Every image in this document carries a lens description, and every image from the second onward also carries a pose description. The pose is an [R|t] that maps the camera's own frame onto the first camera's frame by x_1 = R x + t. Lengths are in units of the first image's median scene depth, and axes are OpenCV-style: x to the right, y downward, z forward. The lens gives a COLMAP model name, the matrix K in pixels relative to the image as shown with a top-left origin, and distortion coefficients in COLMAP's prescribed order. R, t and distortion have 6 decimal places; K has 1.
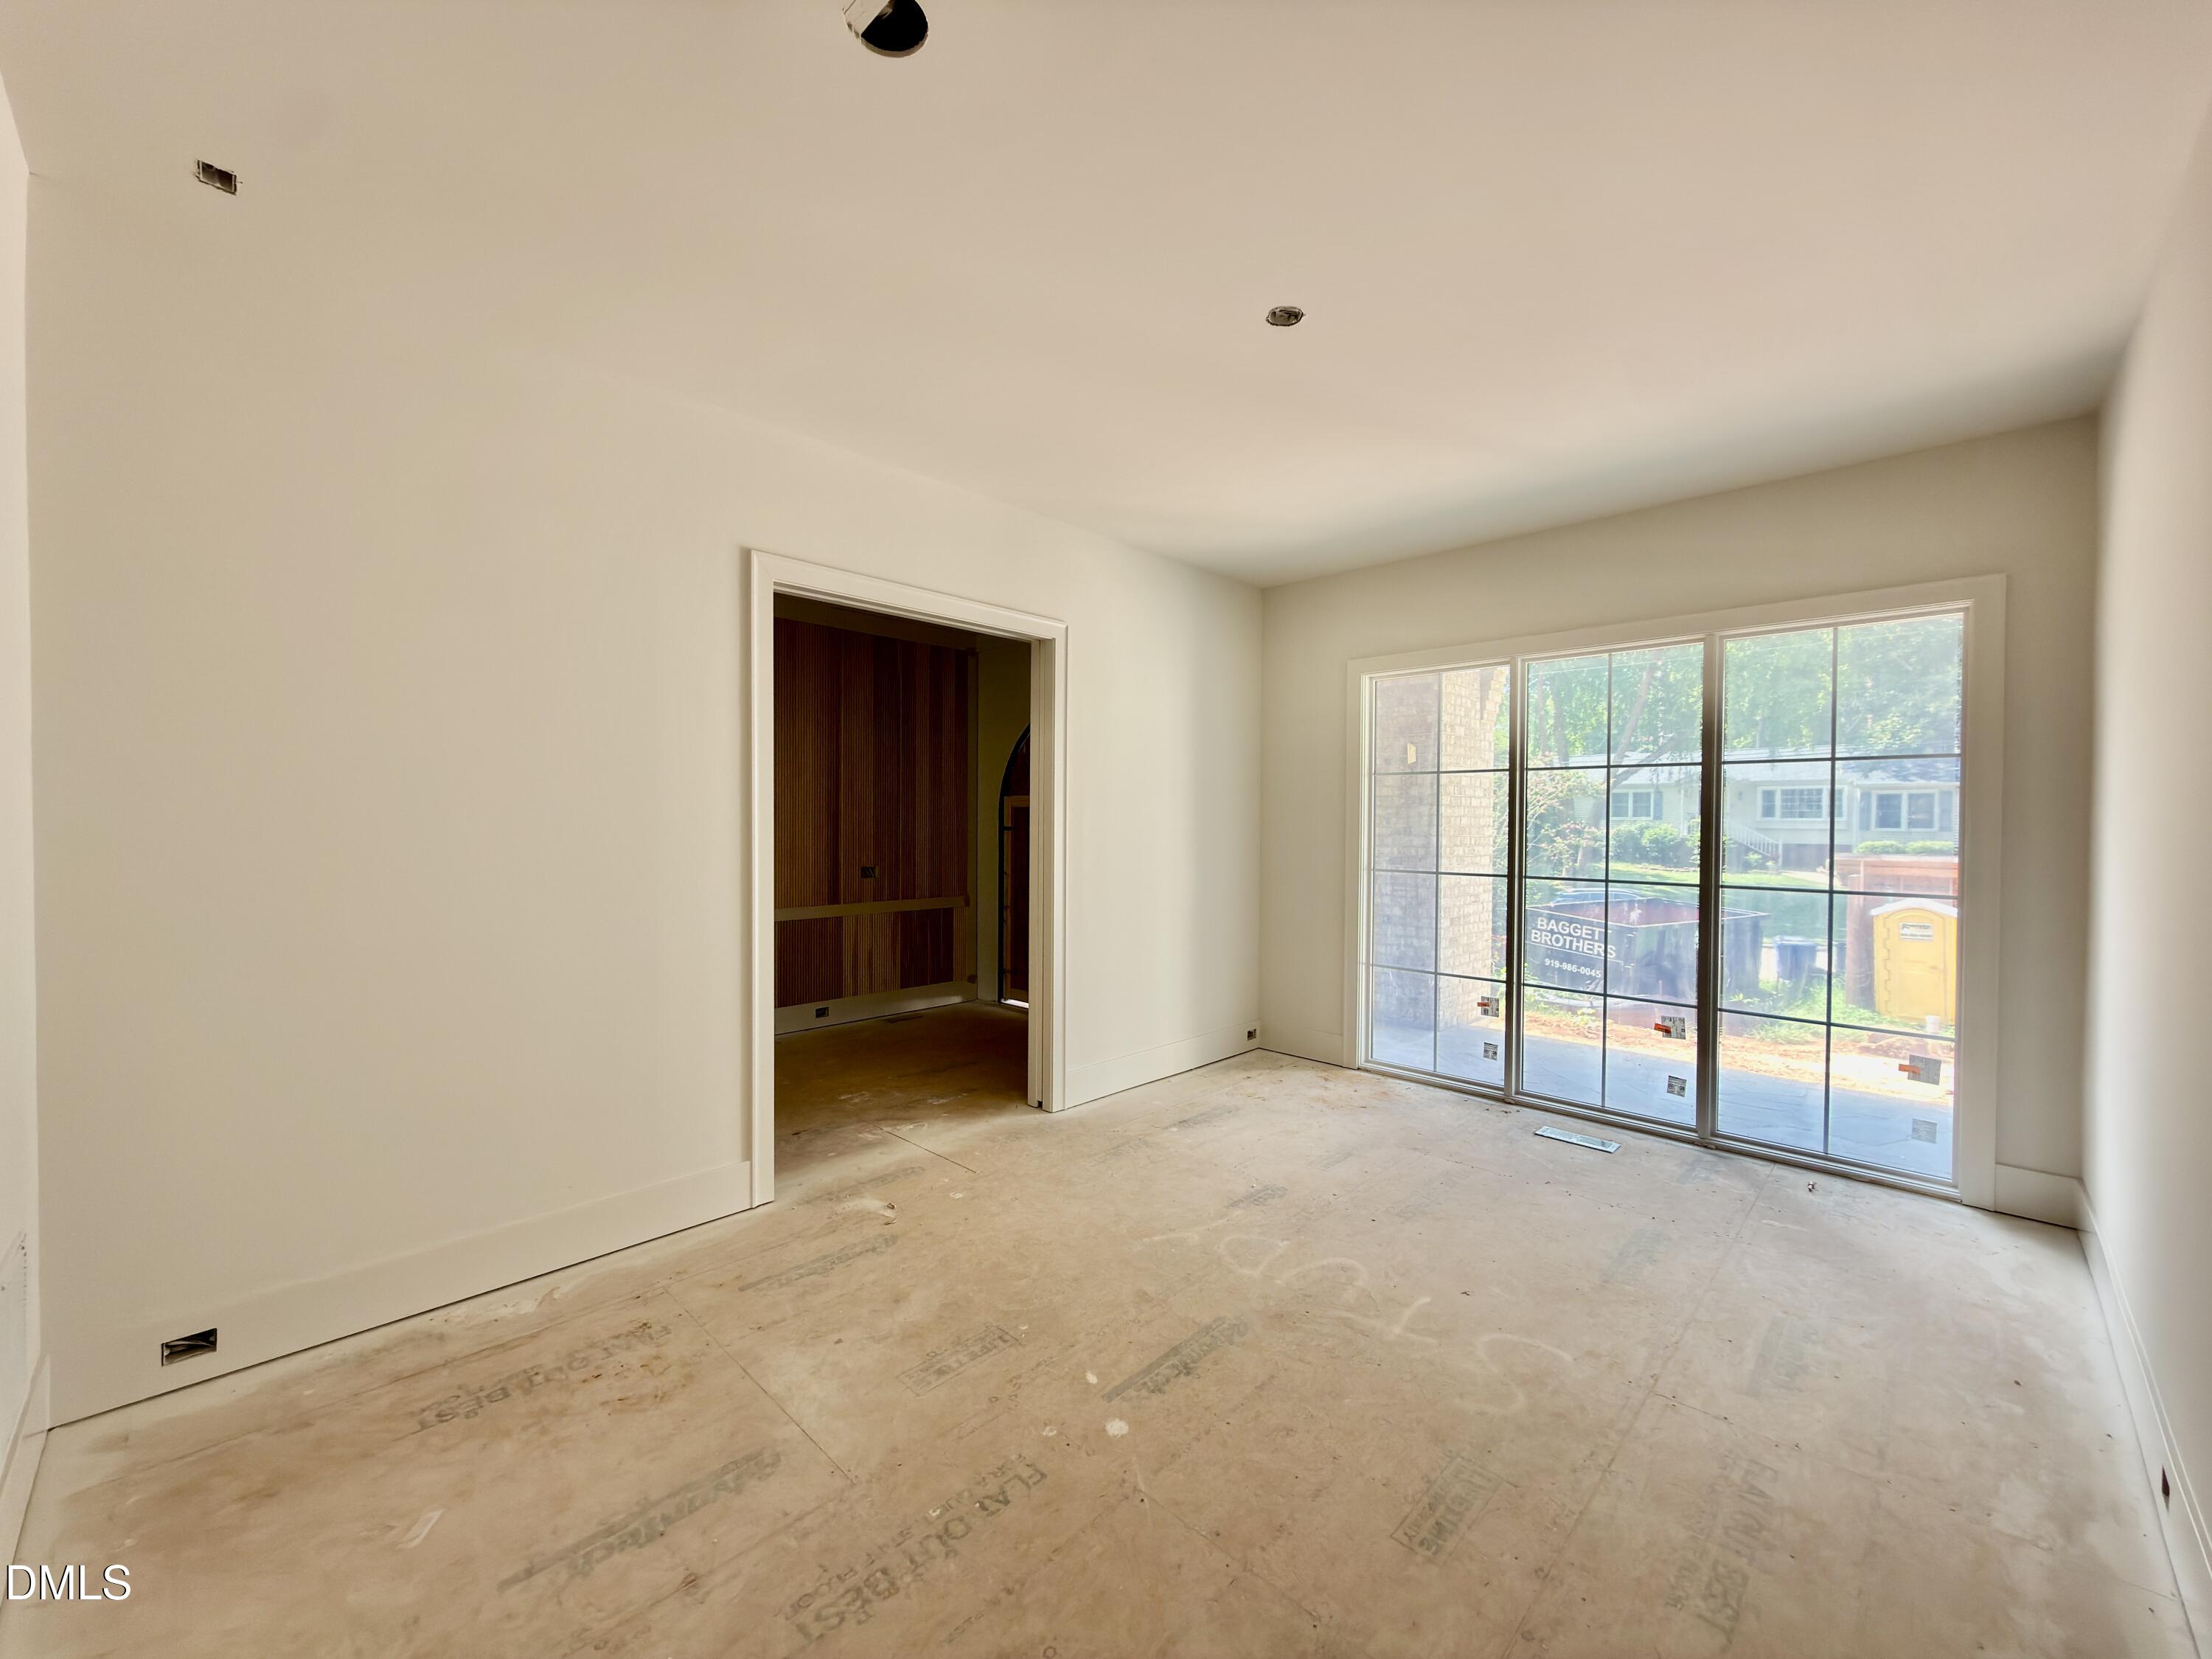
lens RADIAL K [[875.9, 0, 1106.0], [0, 875.9, 829.5], [0, 0, 1]] dist [-0.000055, -0.000067]
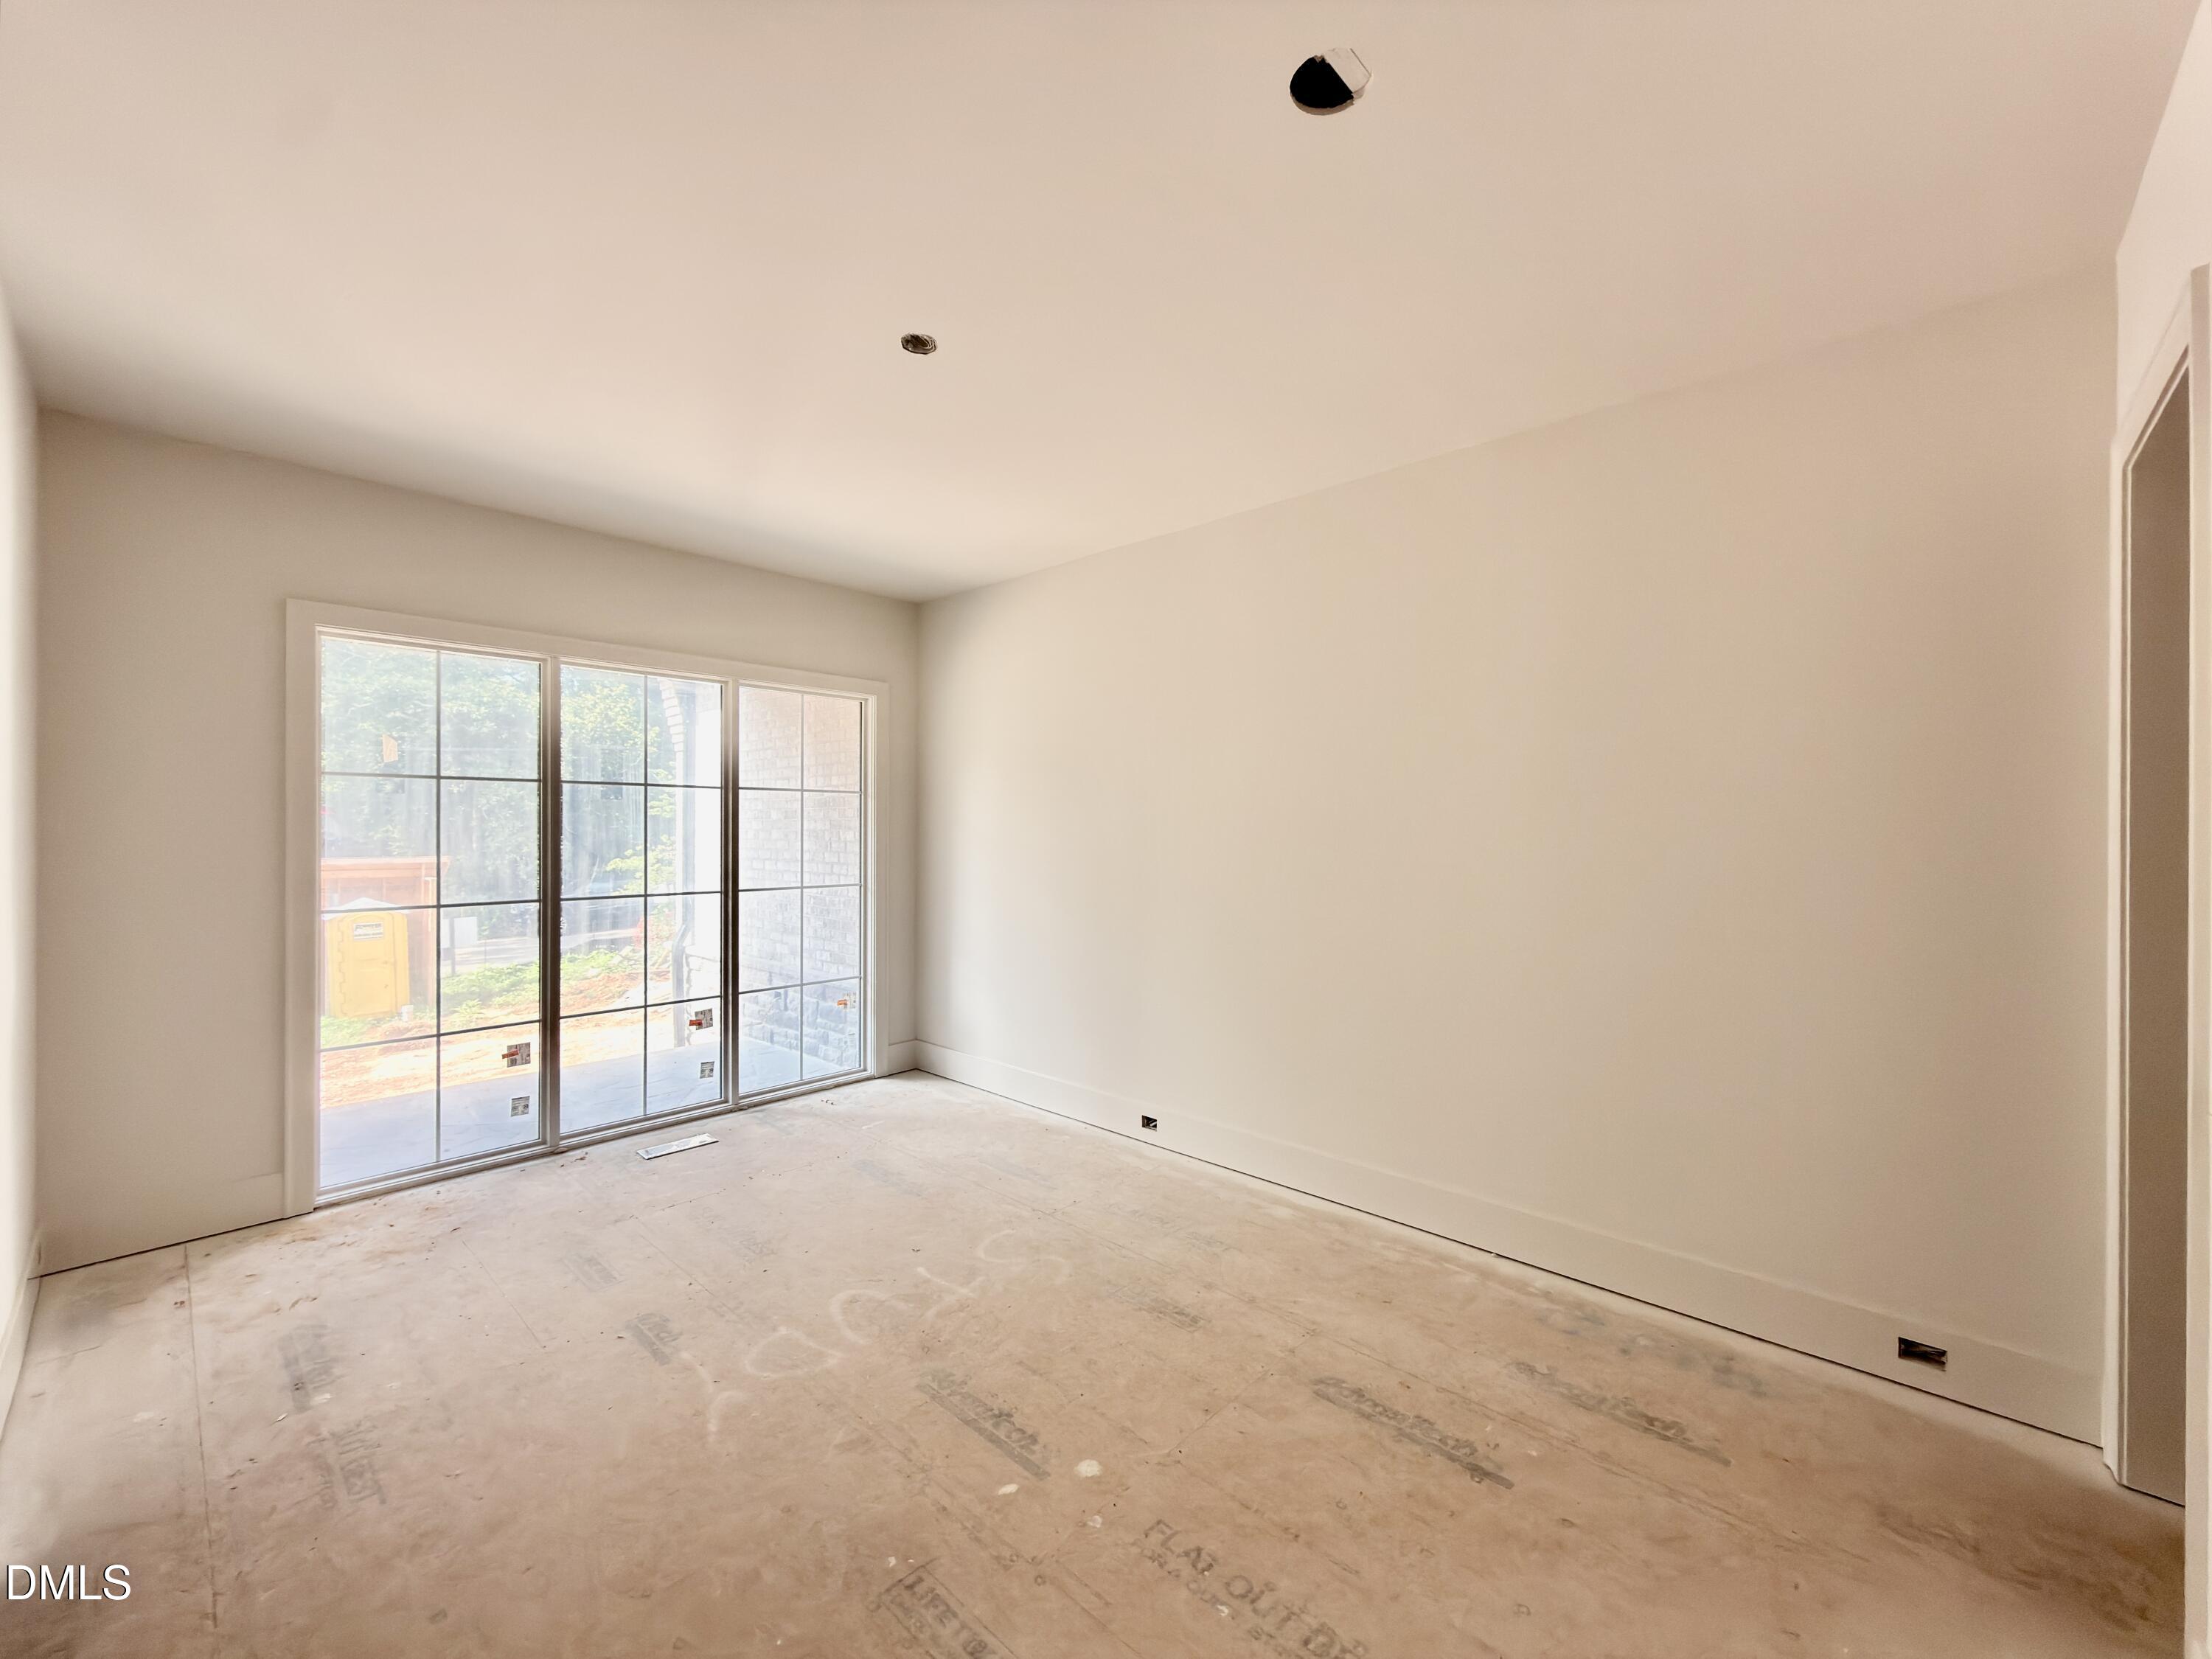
lens RADIAL K [[875.9, 0, 1106.0], [0, 875.9, 829.5], [0, 0, 1]] dist [-0.000055, -0.000067]
pose [[-0.019152, -0.009634, 0.999770, -0.565933], [0.008073, 0.999919, 0.009790, -0.029553], [-0.999784, 0.008258, -0.019072, 0.577108]]
